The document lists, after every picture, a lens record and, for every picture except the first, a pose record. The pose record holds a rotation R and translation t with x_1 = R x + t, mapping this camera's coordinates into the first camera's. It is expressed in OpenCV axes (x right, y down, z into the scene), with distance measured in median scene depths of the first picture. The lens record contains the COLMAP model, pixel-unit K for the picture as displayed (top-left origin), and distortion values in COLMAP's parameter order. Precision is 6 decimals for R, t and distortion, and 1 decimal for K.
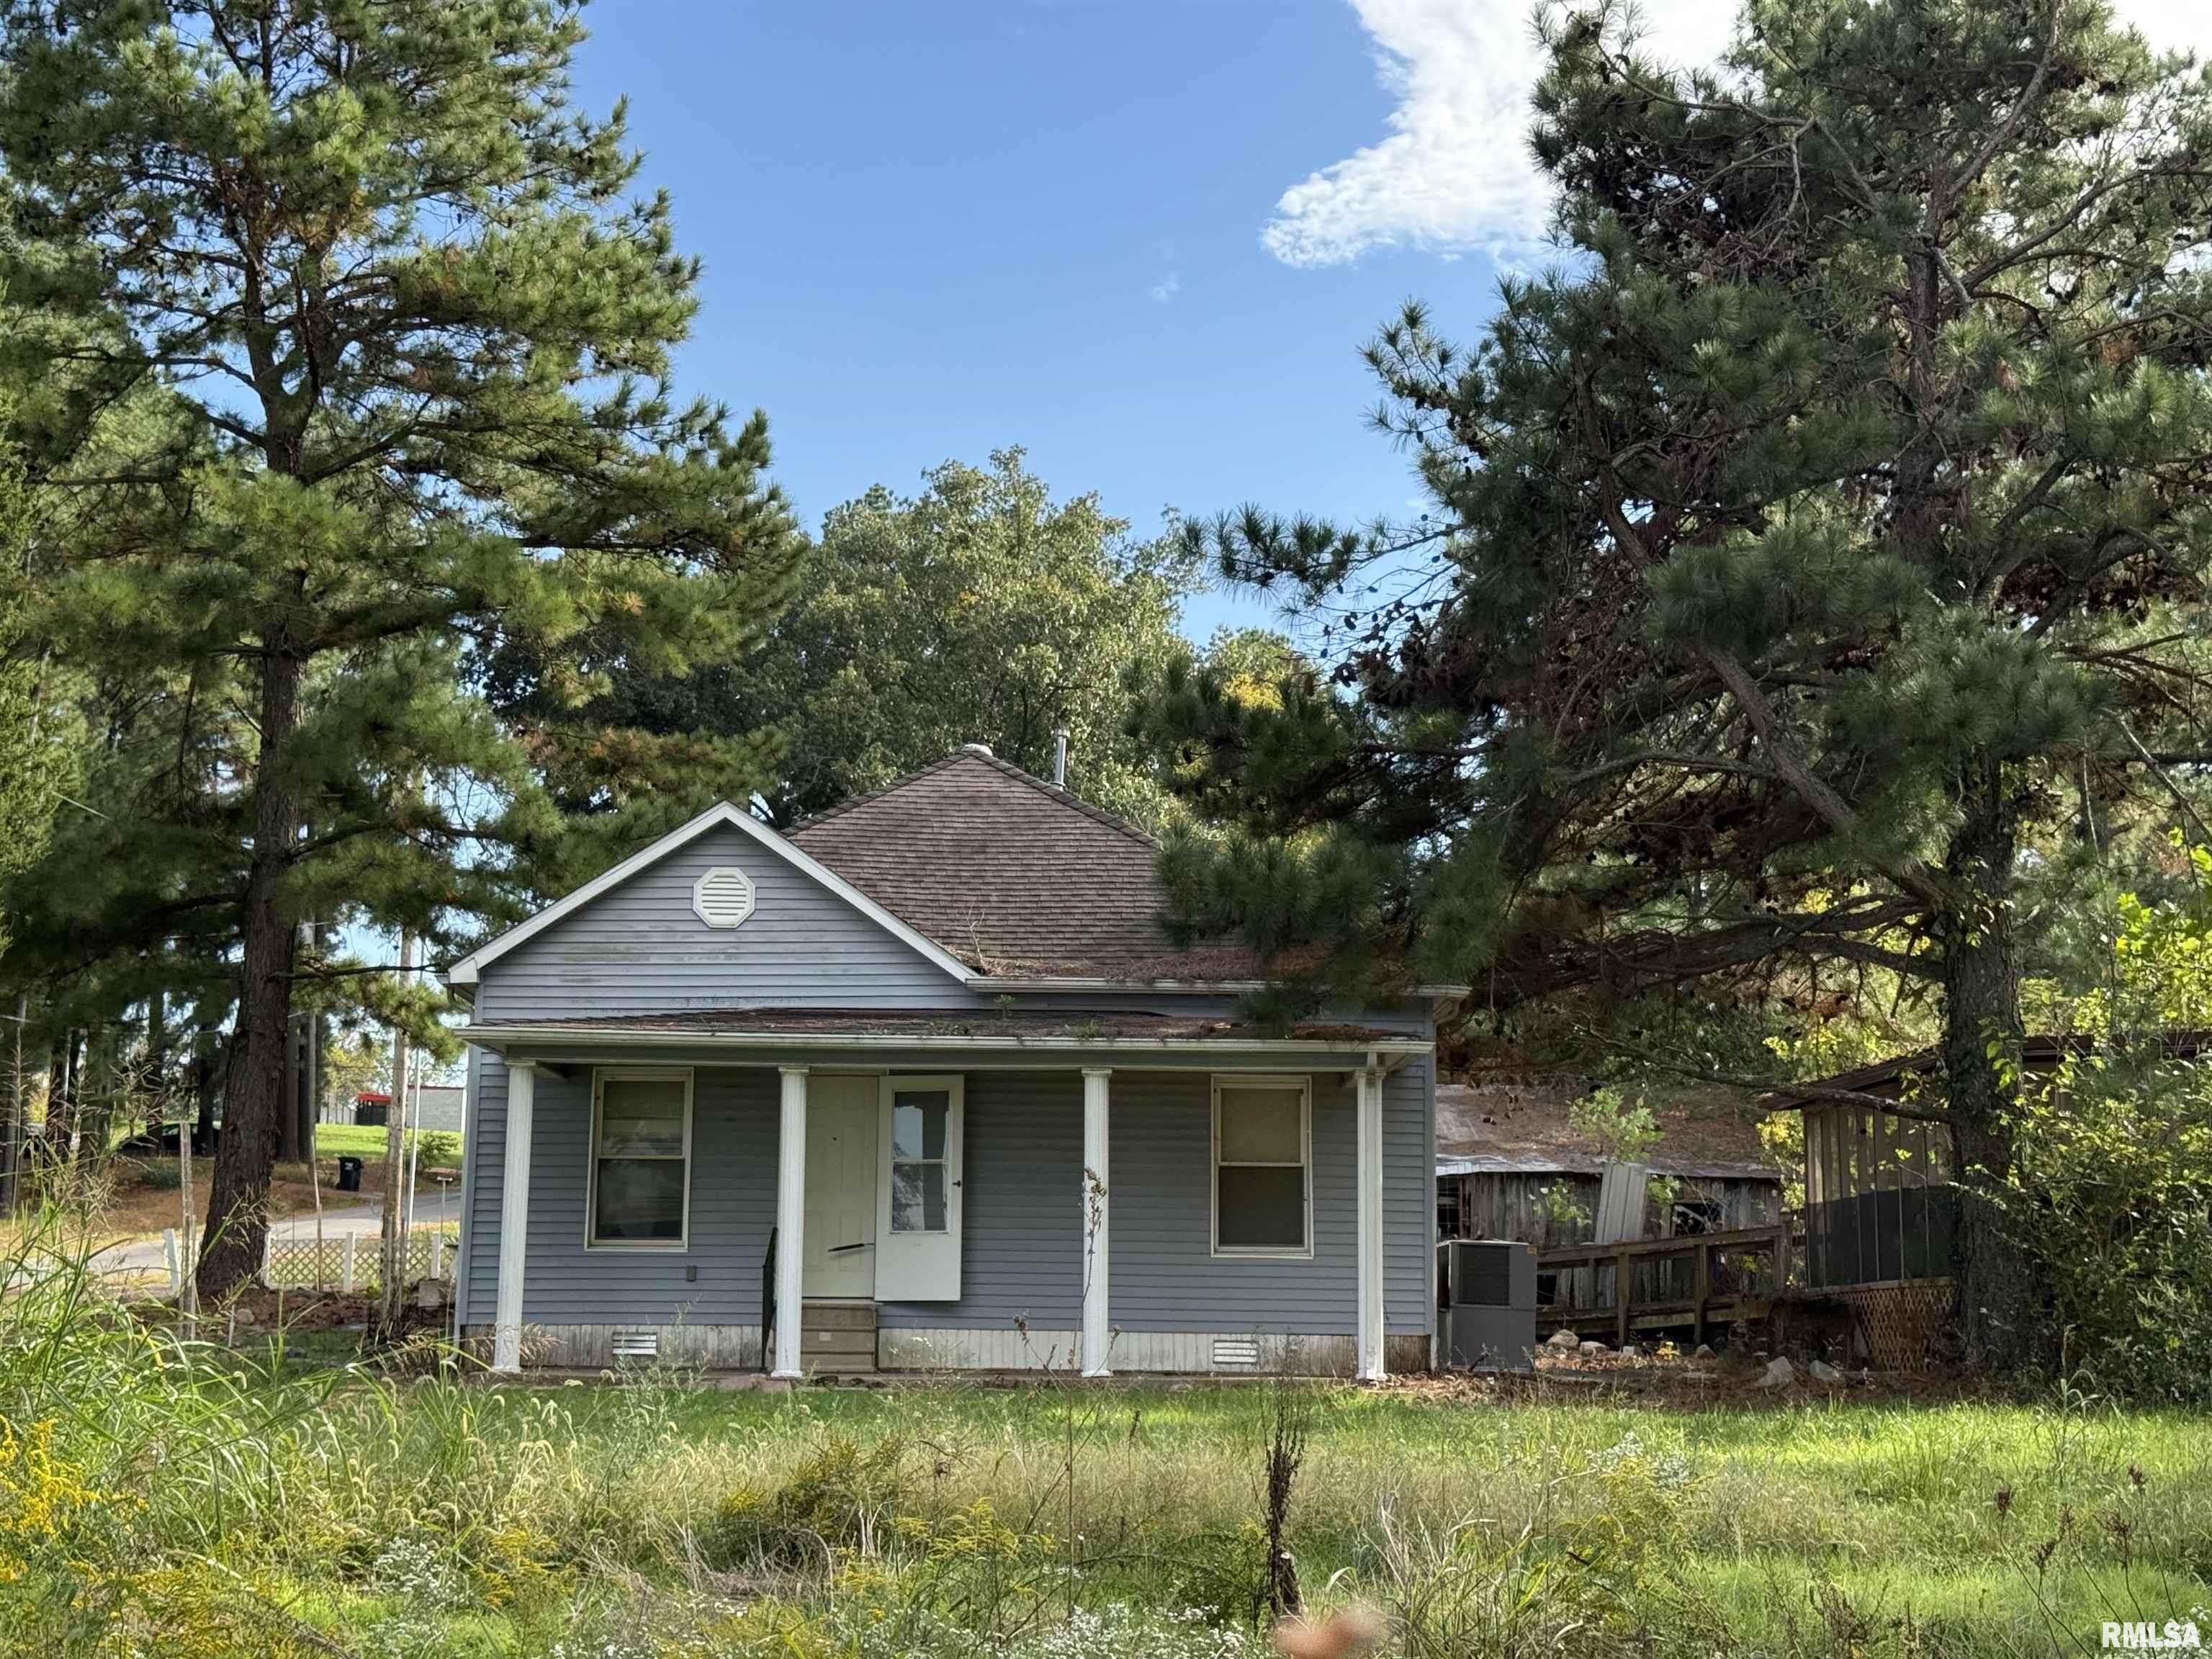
lens RADIAL K [[3026.2, 0, 1106.0], [0, 3026.2, 829.5], [0, 0, 1]] dist [0.026574, 0.018166]
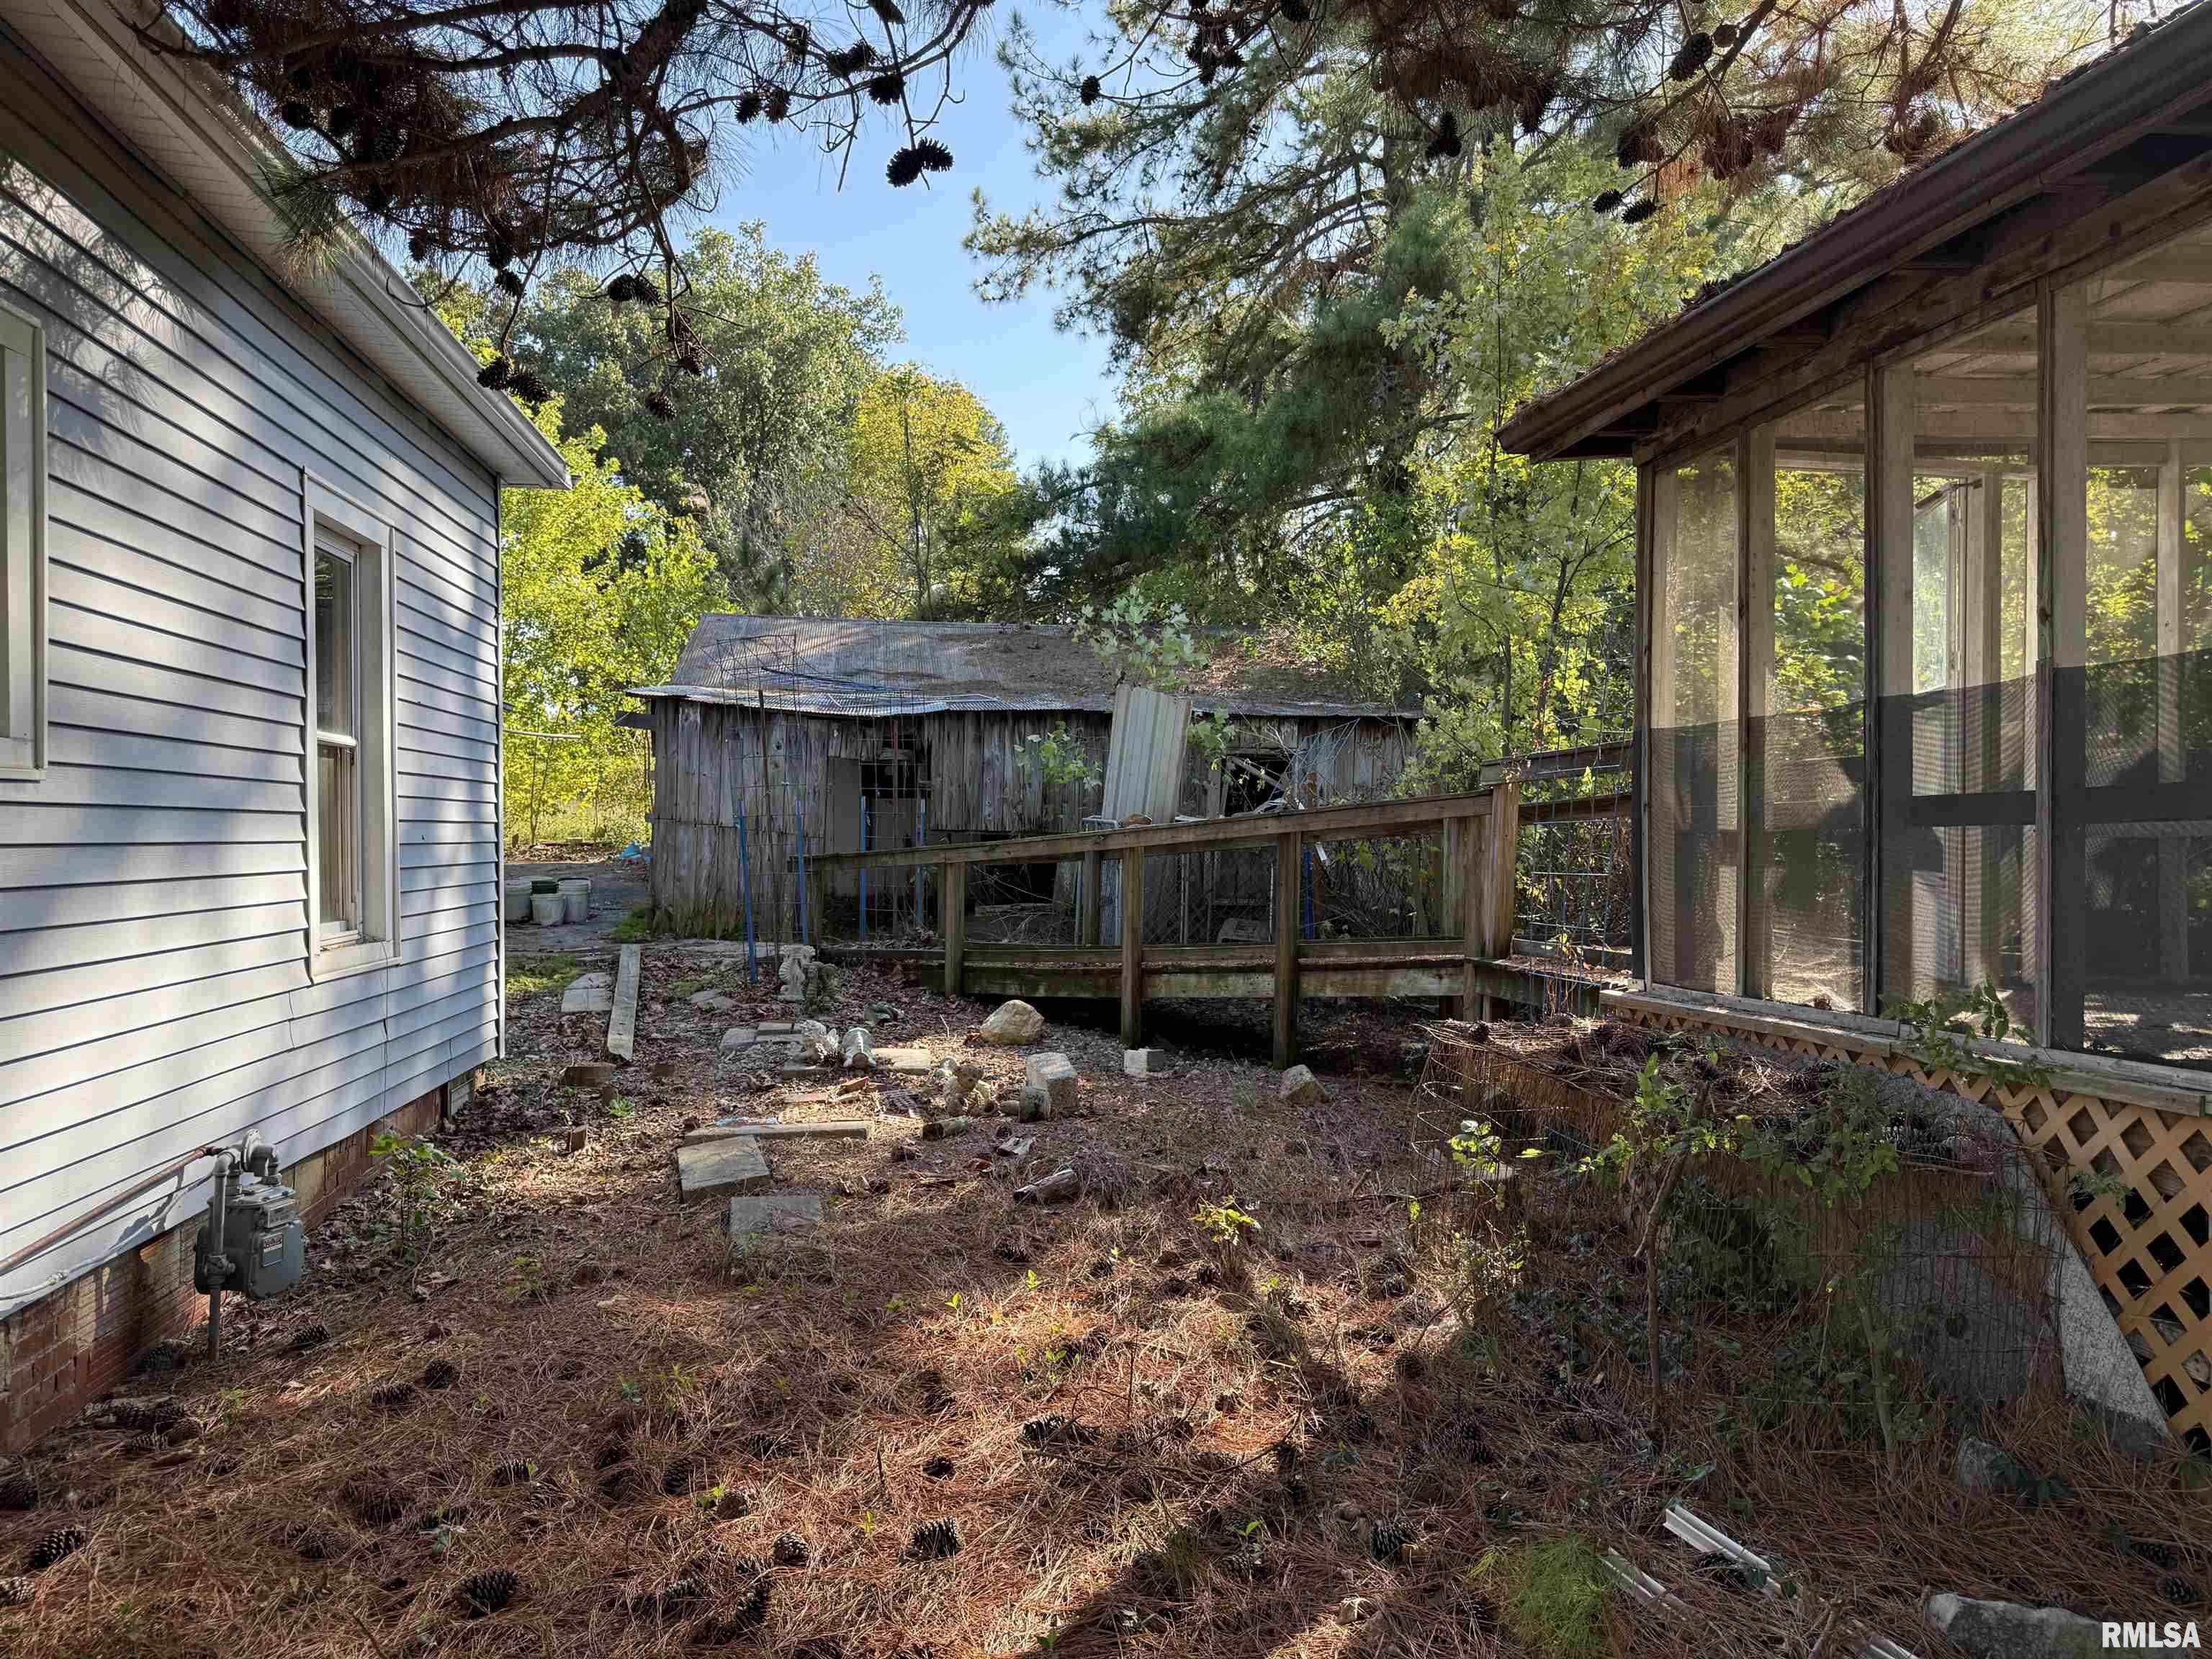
lens RADIAL K [[1574.1, 0, 1118.3], [0, 1574.1, 831.7], [0, 0, 1]] dist [0.059076, -0.057429]
pose [[0.992027, -0.006302, 0.125864, 0.183570], [-0.014405, 0.986532, 0.162932, 0.128458], [-0.125196, -0.163446, 0.978576, 1.010822]]
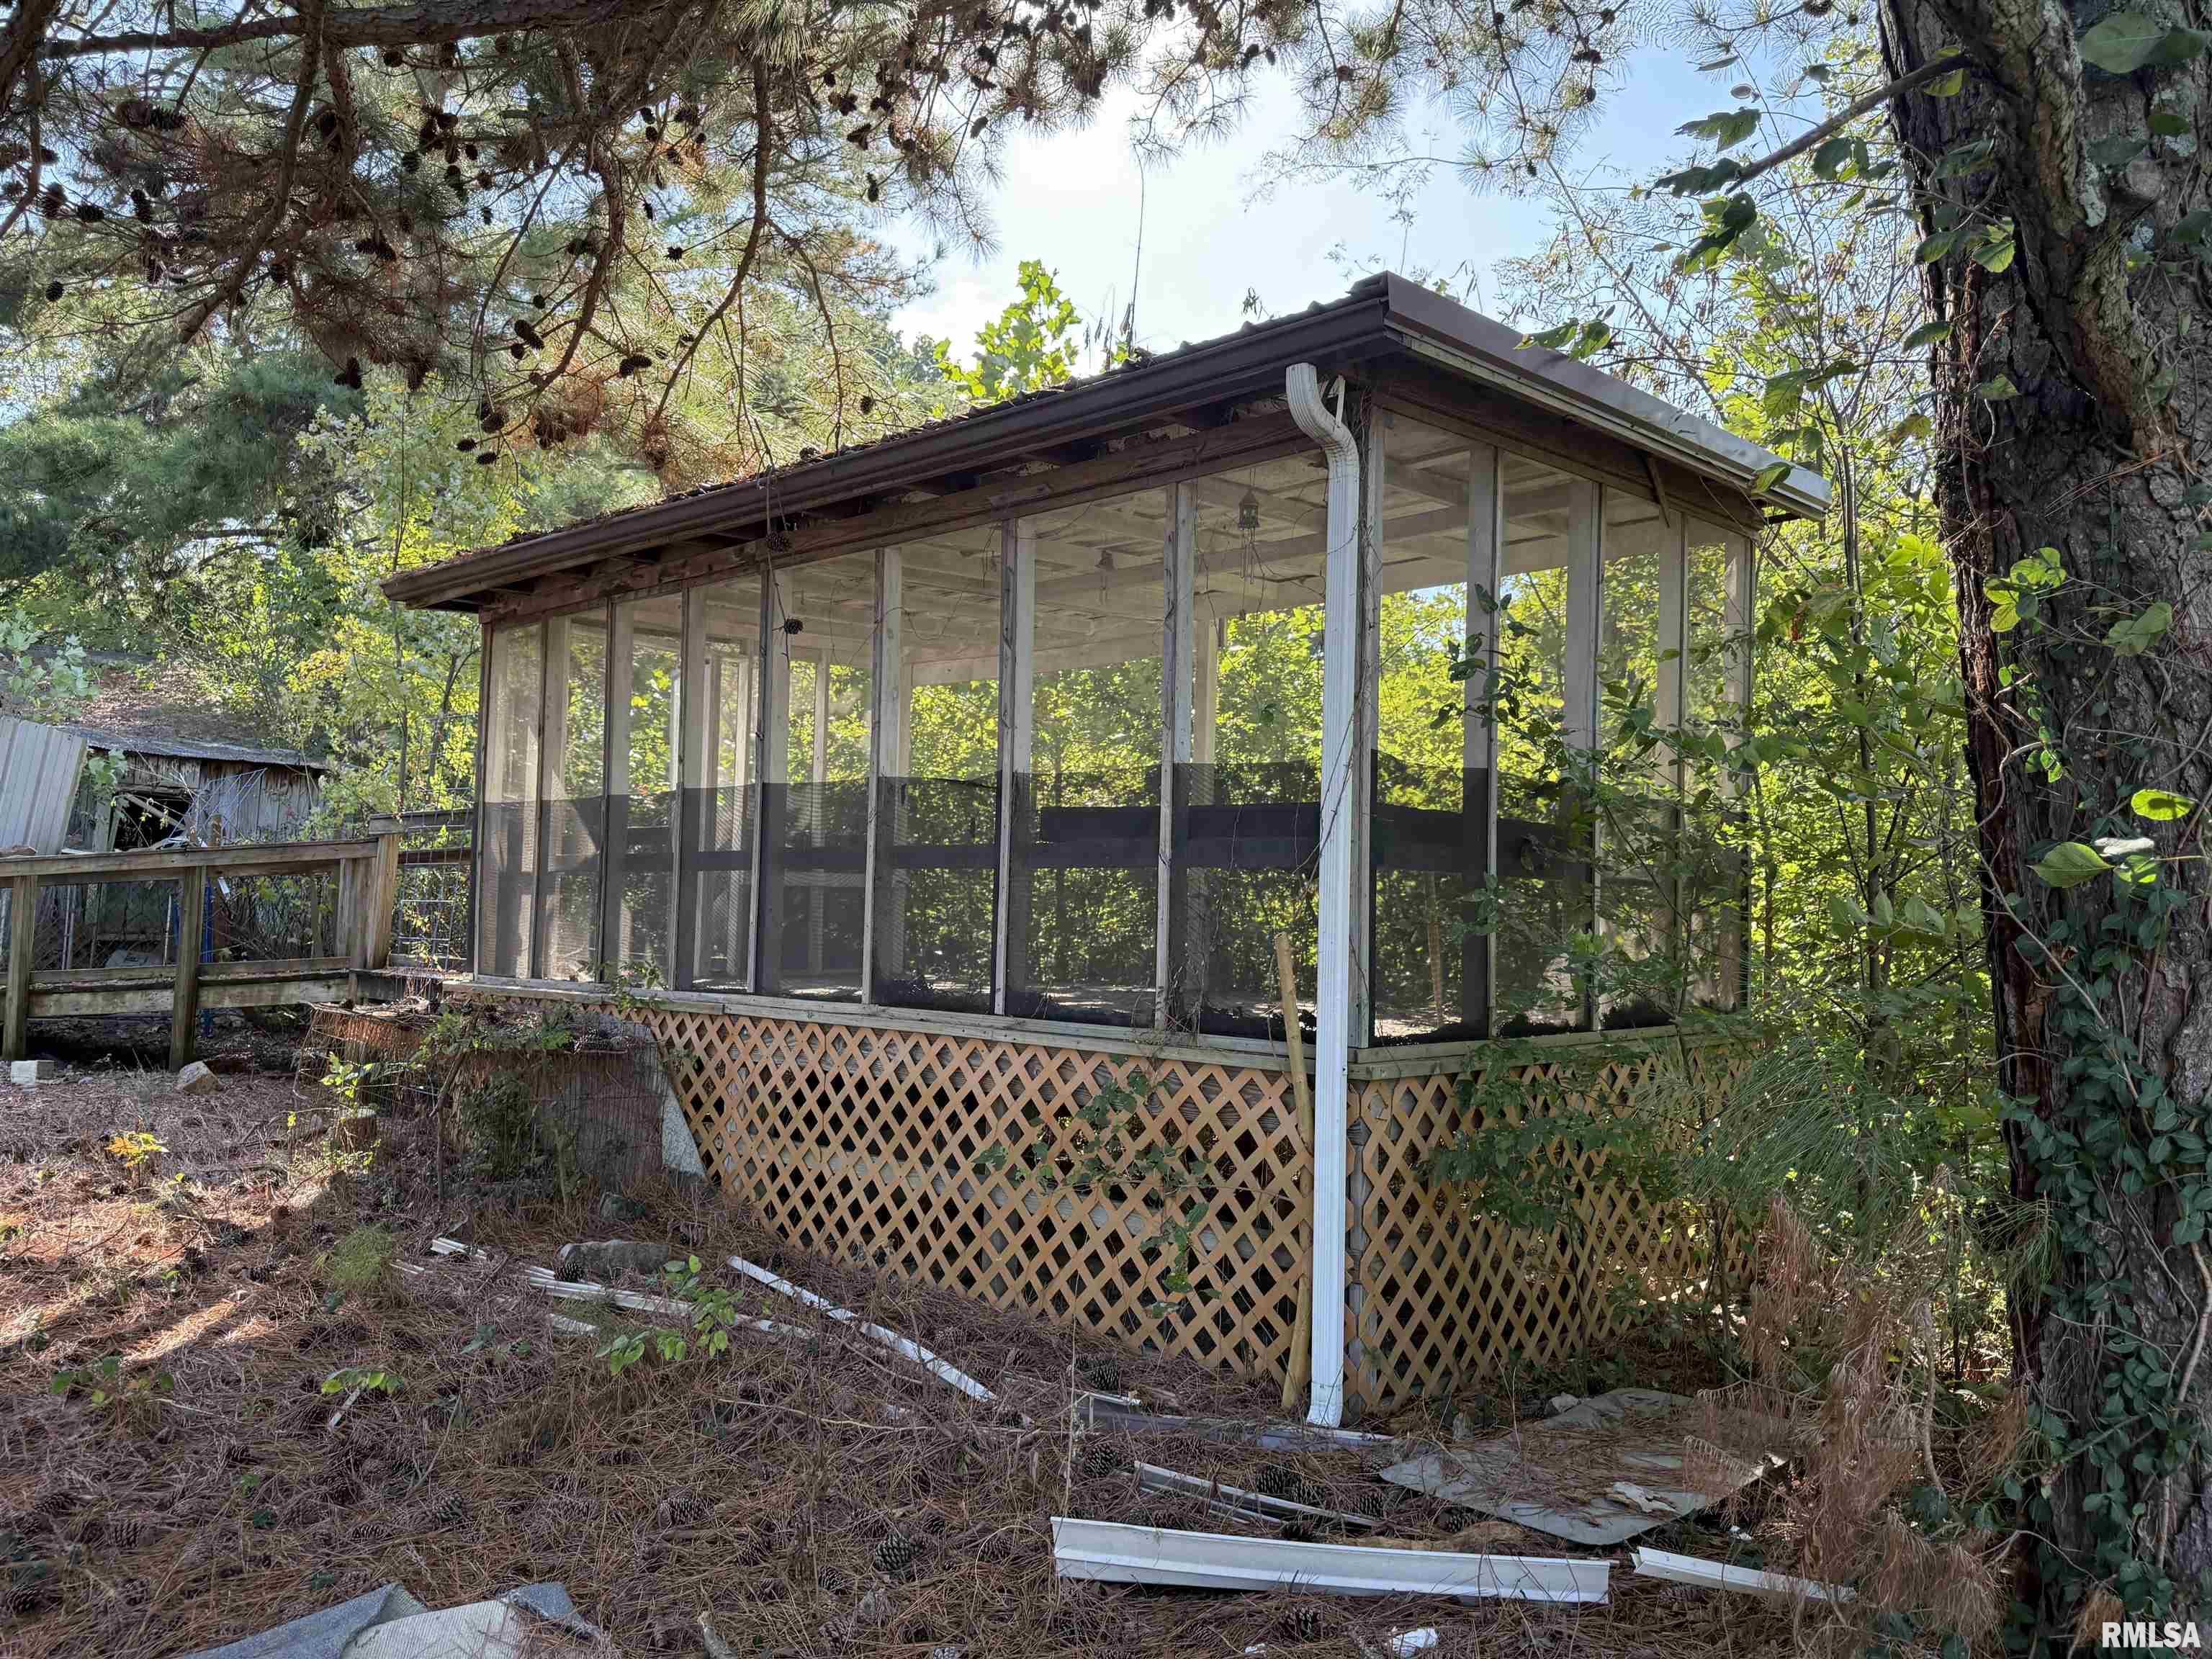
lens RADIAL K [[1554.6, 0, 1068.3], [0, 1554.6, 837.5], [0, 0, 1]] dist [0.048996, -0.053086]
pose [[0.729642, 0.035278, 0.682919, 0.154823], [-0.130404, 0.987520, 0.088314, 0.113500], [-0.671280, -0.153493, 0.725137, 0.911162]]
